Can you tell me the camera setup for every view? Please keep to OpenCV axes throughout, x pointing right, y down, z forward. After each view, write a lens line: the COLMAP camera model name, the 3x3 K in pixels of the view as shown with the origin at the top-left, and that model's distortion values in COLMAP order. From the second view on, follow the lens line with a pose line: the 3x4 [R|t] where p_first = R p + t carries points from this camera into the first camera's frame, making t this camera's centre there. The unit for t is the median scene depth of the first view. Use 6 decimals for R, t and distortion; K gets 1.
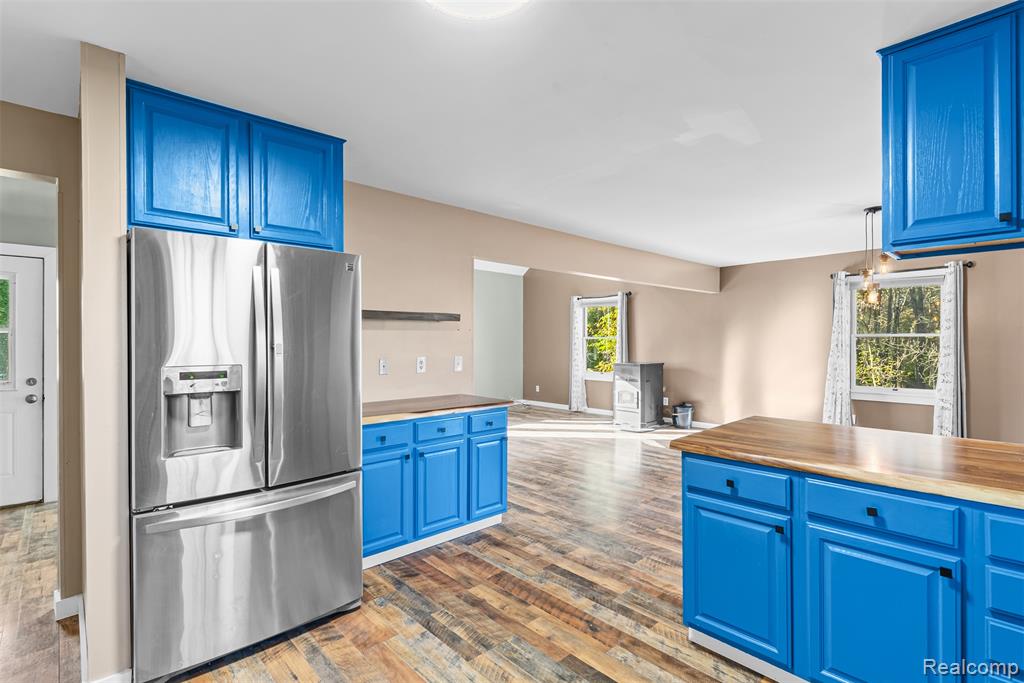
lens RADIAL K [[488.1, 0, 514.6], [0, 488.1, 338.4], [0, 0, 1]] dist [0.008527, 0.001803]
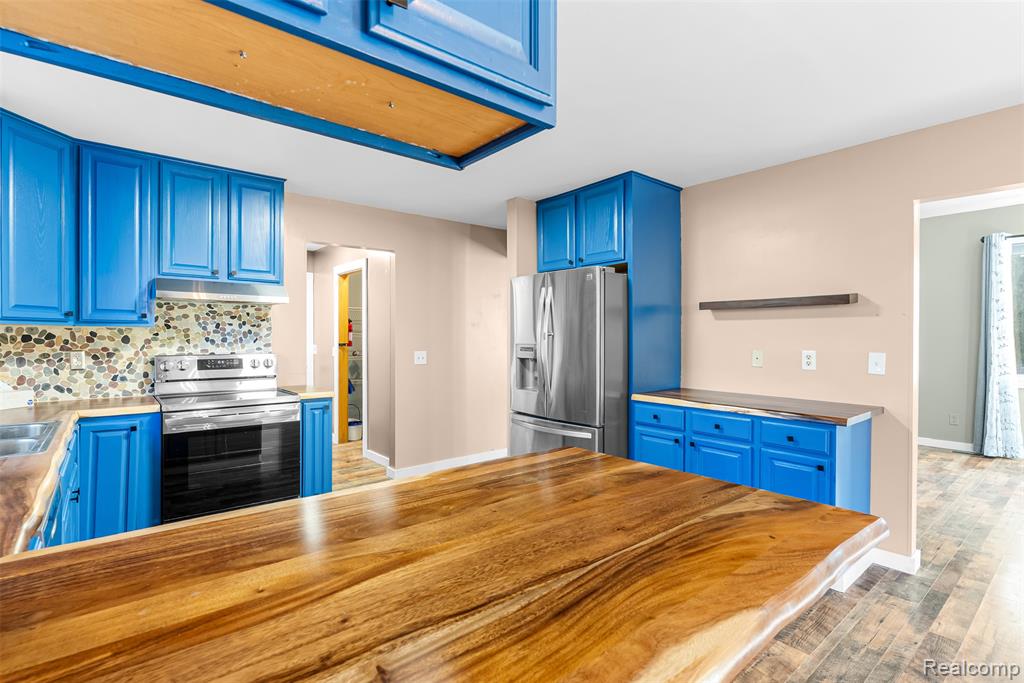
lens RADIAL K [[488.1, 0, 507.3], [0, 488.1, 342.9], [0, 0, 1]] dist [0.008527, 0.001803]
pose [[-0.065678, 0.015020, -0.997728, 0.827368], [0.002727, 0.999886, 0.014873, 0.014527], [0.997837, -0.001744, -0.065712, 0.685194]]
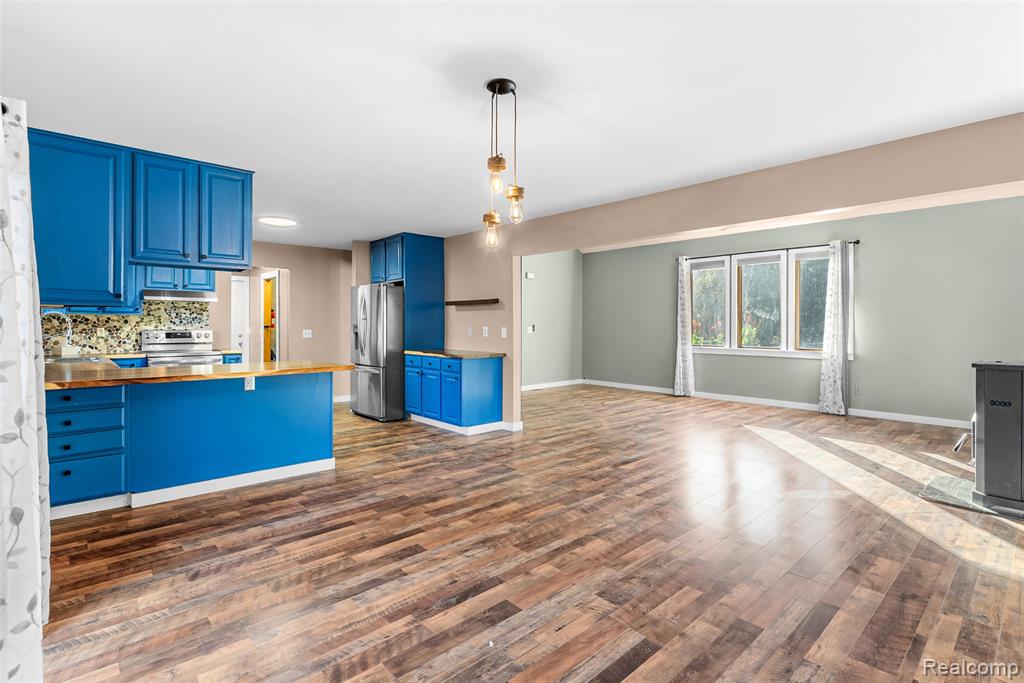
lens RADIAL K [[488.1, 0, 508.9], [0, 488.1, 323.6], [0, 0, 1]] dist [0.008527, 0.001803]
pose [[-0.017278, 0.001596, -0.999849, 1.788563], [0.003165, 0.999994, 0.001542, 0.030906], [0.999846, -0.003138, -0.017283, 1.380774]]
